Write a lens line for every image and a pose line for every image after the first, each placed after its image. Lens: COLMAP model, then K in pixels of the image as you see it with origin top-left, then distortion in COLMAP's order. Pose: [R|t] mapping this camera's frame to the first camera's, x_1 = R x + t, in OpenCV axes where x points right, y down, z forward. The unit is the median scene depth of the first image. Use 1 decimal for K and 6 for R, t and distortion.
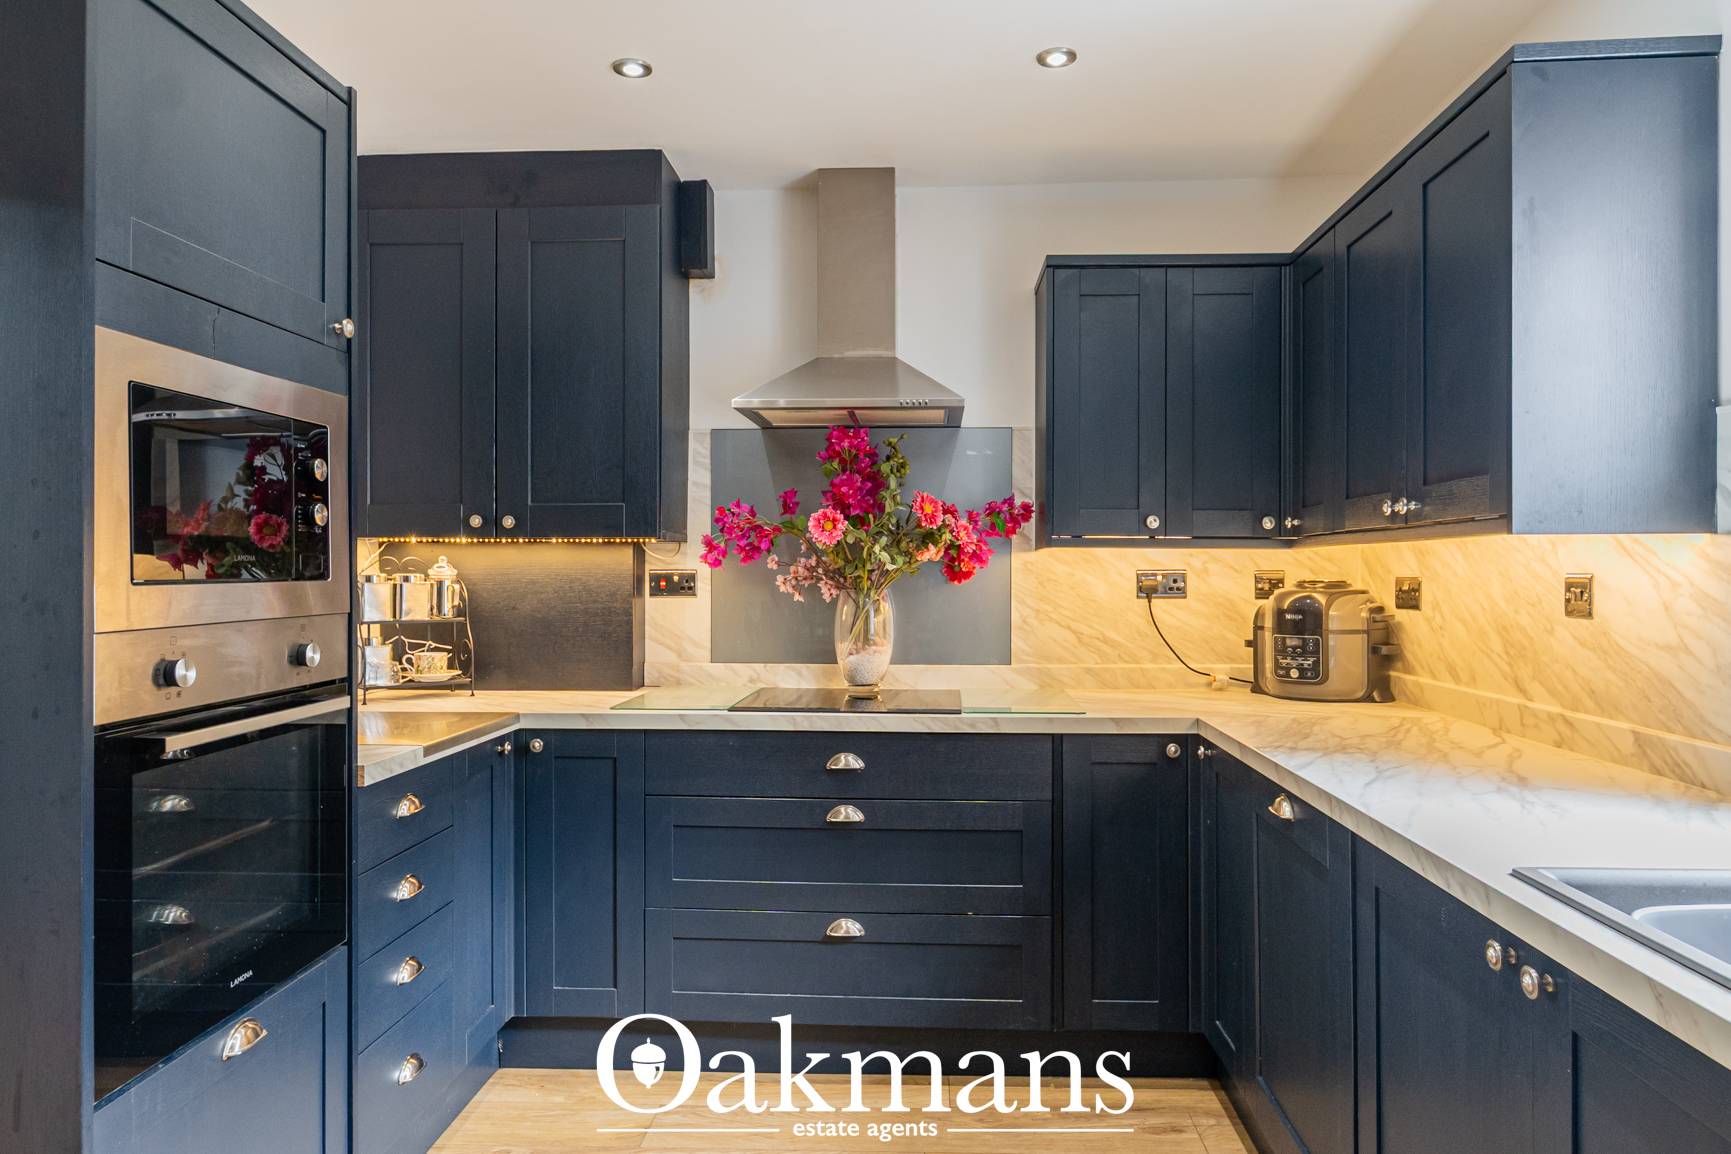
lens RADIAL K [[1086.1, 0, 869.4], [0, 1086.1, 568.1], [0, 0, 1]] dist [-0.001843, 0.003403]
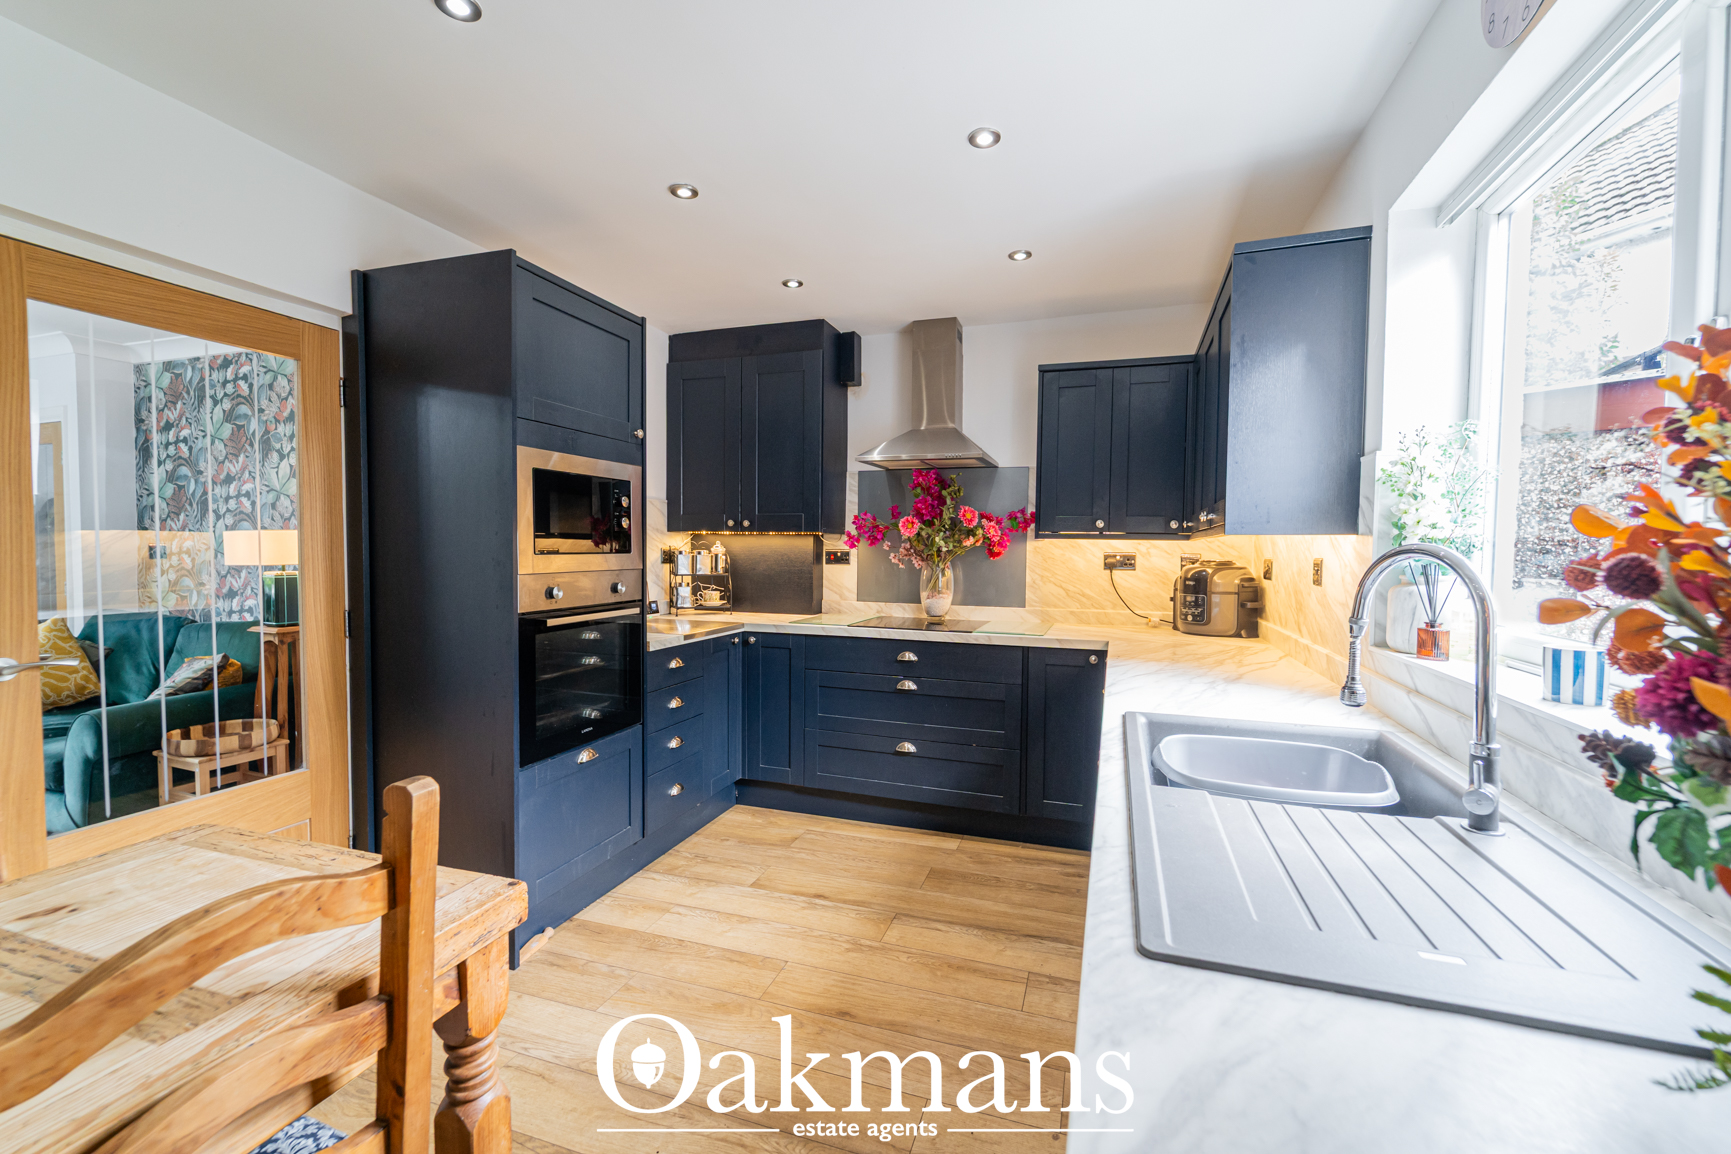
lens RADIAL K [[708.9, 0, 865.2], [0, 708.9, 571.9], [0, 0, 1]] dist [0.008641, -0.003038]
pose [[0.961697, 0.018564, -0.273485, 0.218655], [-0.009099, 0.999316, 0.035836, -0.004501], [0.273963, -0.031975, 0.961209, -0.145750]]
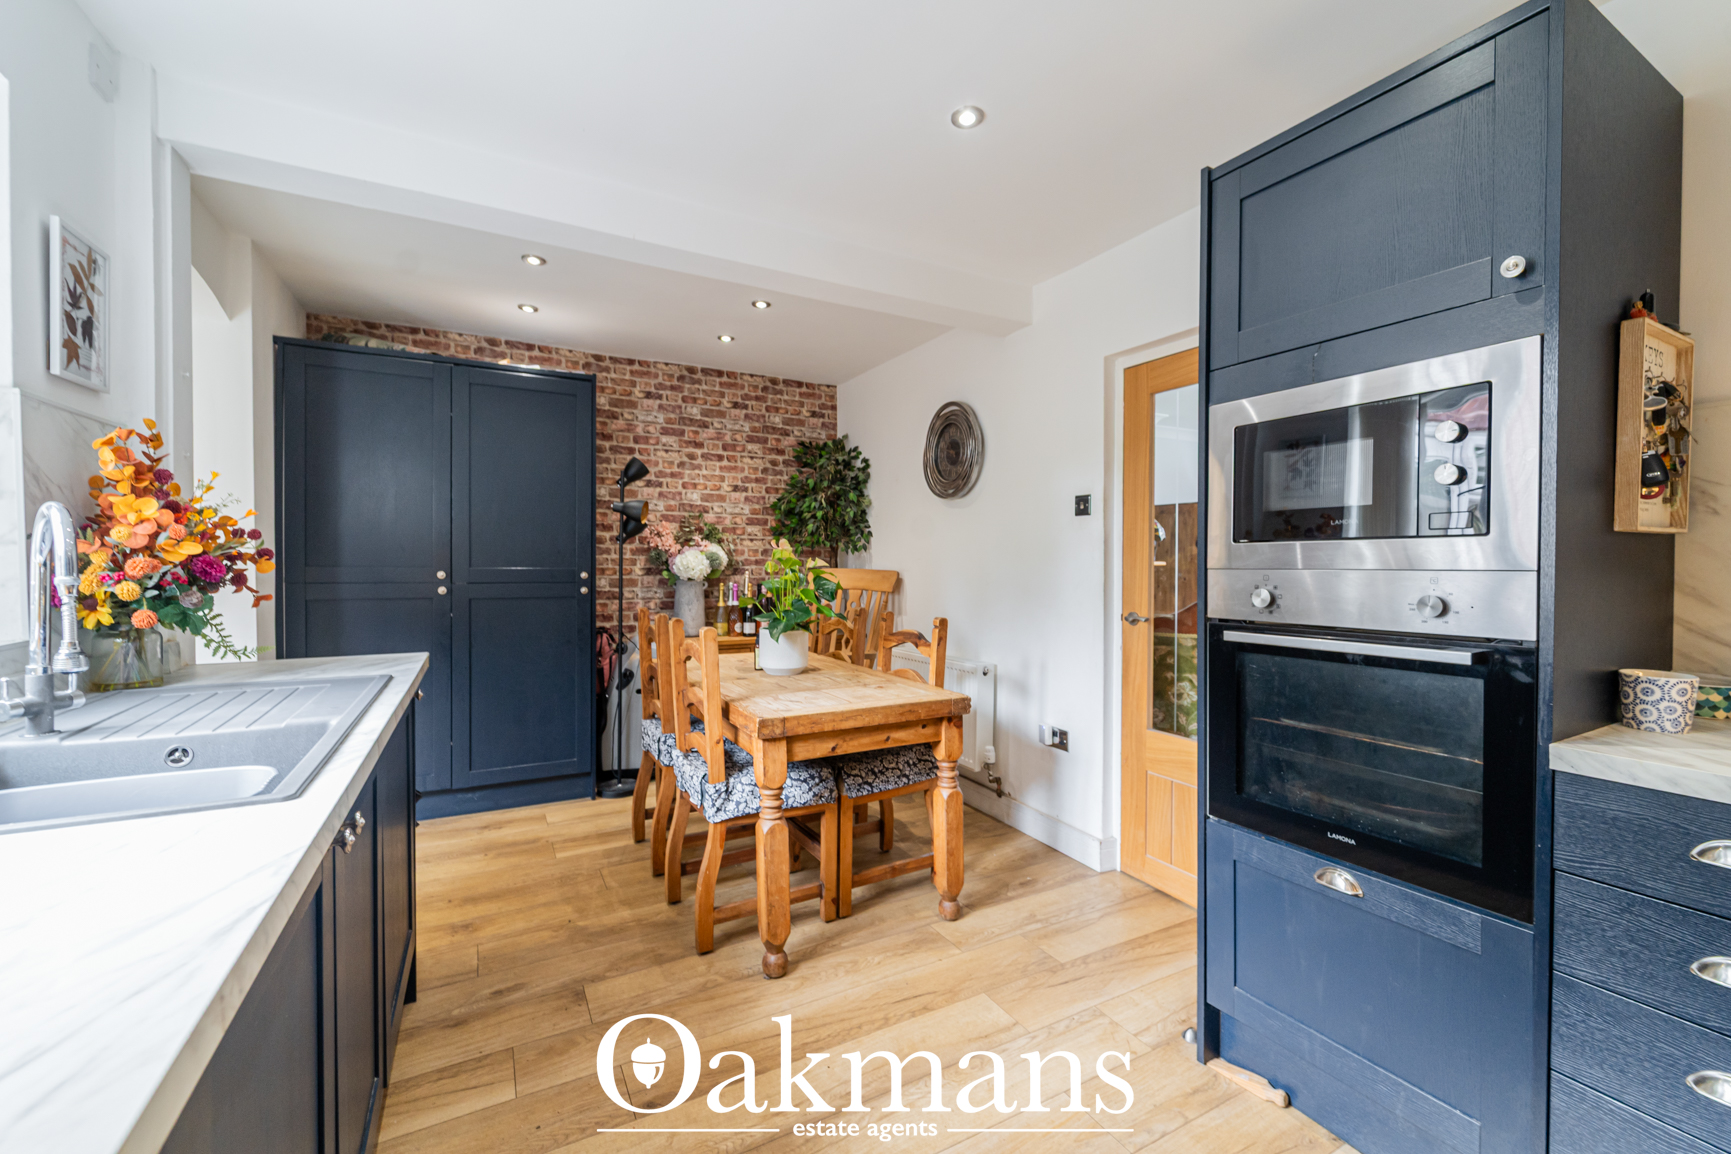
lens RADIAL K [[708.9, 0, 854.2], [0, 708.9, 572.3], [0, 0, 1]] dist [0.008641, -0.003038]
pose [[-0.854667, 0.007852, -0.519117, 0.219555], [-0.000504, 0.999873, 0.015954, 0.023755], [0.519176, 0.013897, -0.854555, 0.836097]]
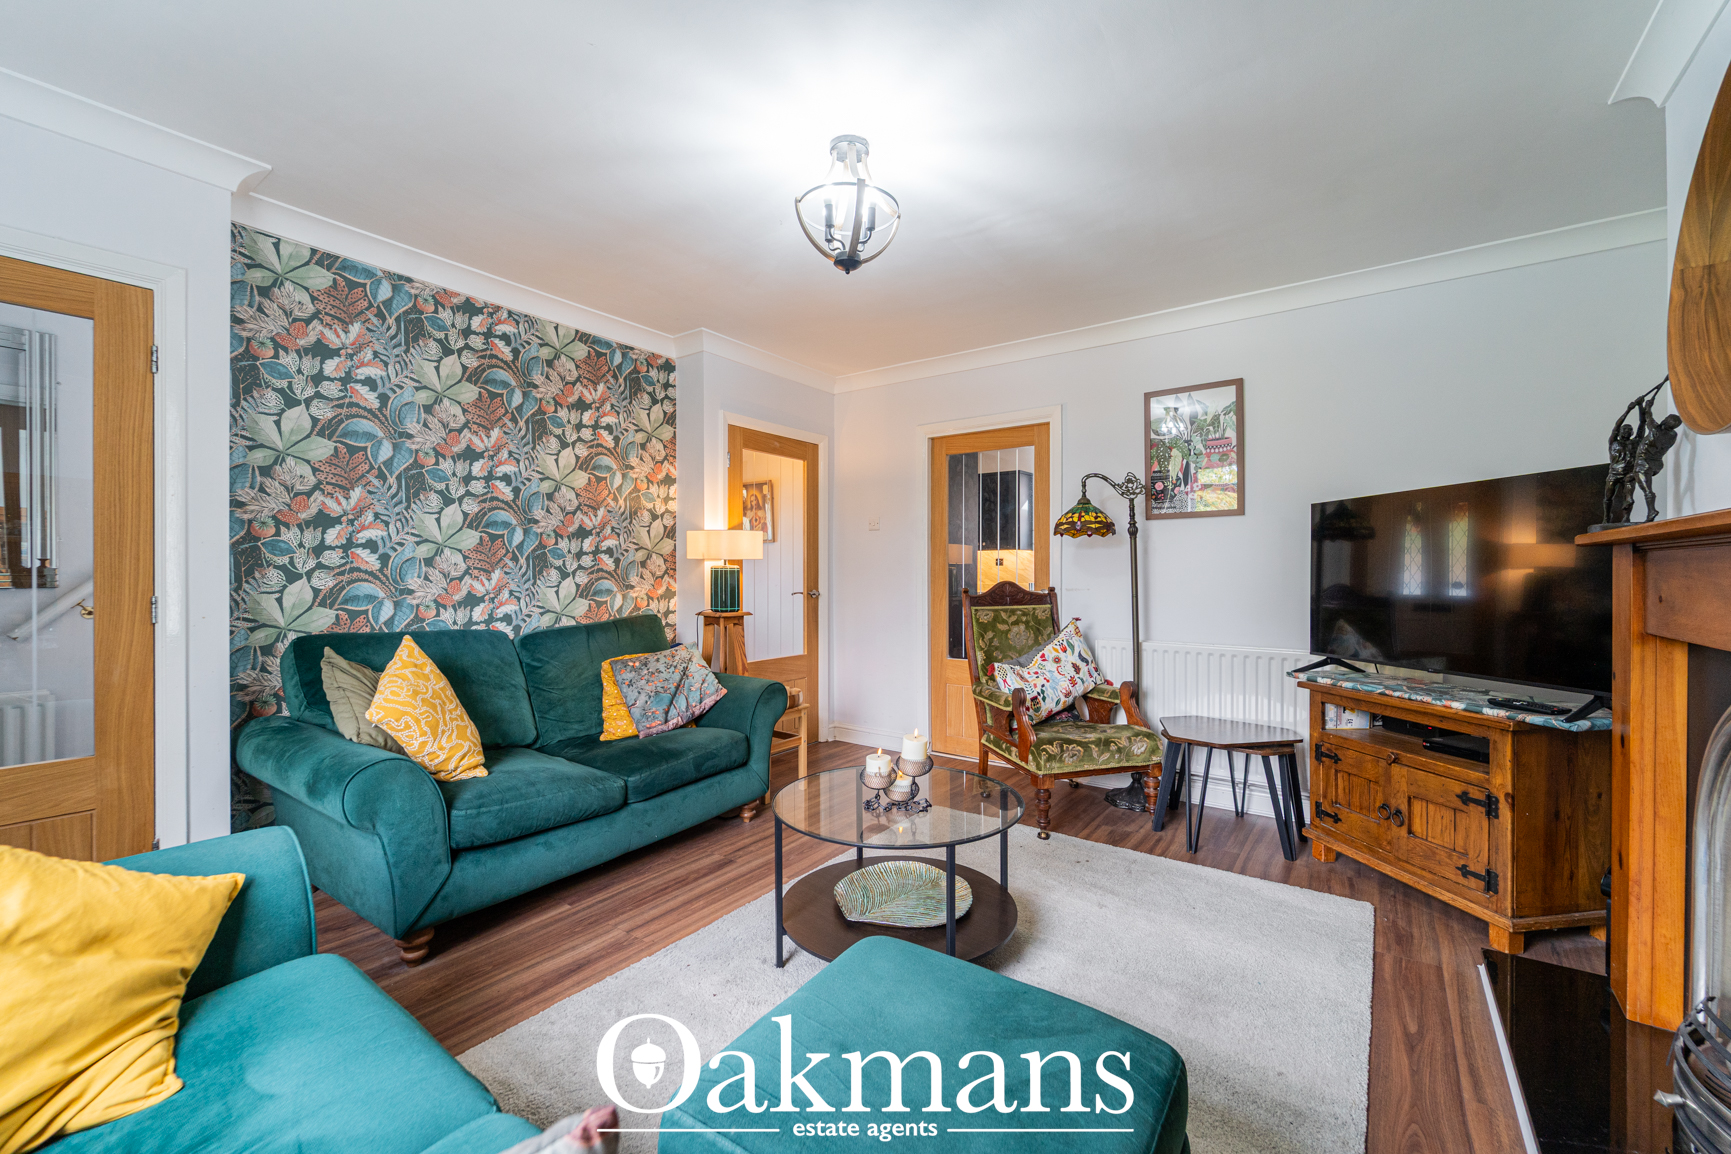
lens RADIAL K [[708.9, 0, 855.1], [0, 708.9, 577.1], [0, 0, 1]] dist [0.008641, -0.003038]
pose [[0.546502, -0.003108, 0.837452, -1.954608], [0.001626, 0.999995, 0.002650, 0.058427], [-0.837456, -0.000086, 0.546505, -0.221178]]
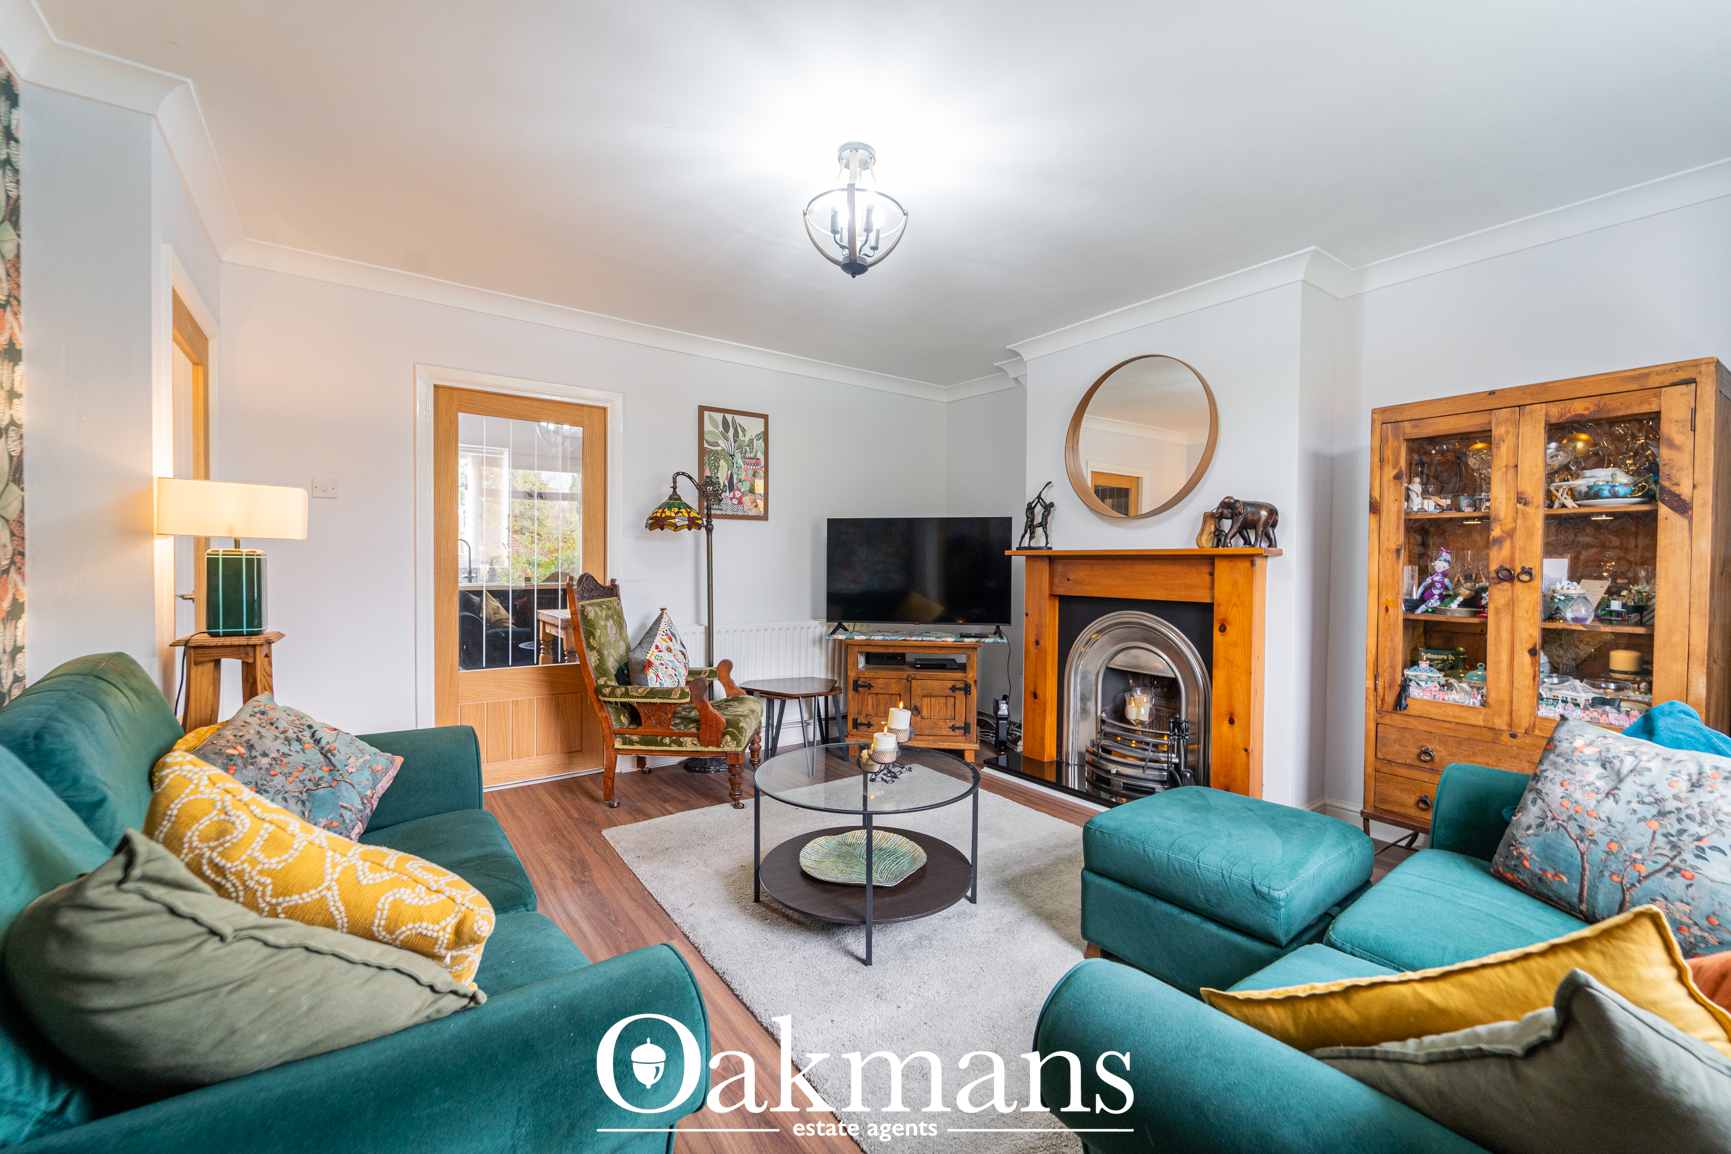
lens RADIAL K [[708.9, 0, 879.6], [0, 708.9, 572.9], [0, 0, 1]] dist [0.008641, -0.003038]
pose [[-0.638218, -0.013922, 0.769730, -1.945820], [-0.005754, 0.999895, 0.013314, 0.050530], [-0.769834, 0.004068, -0.638231, 0.665600]]
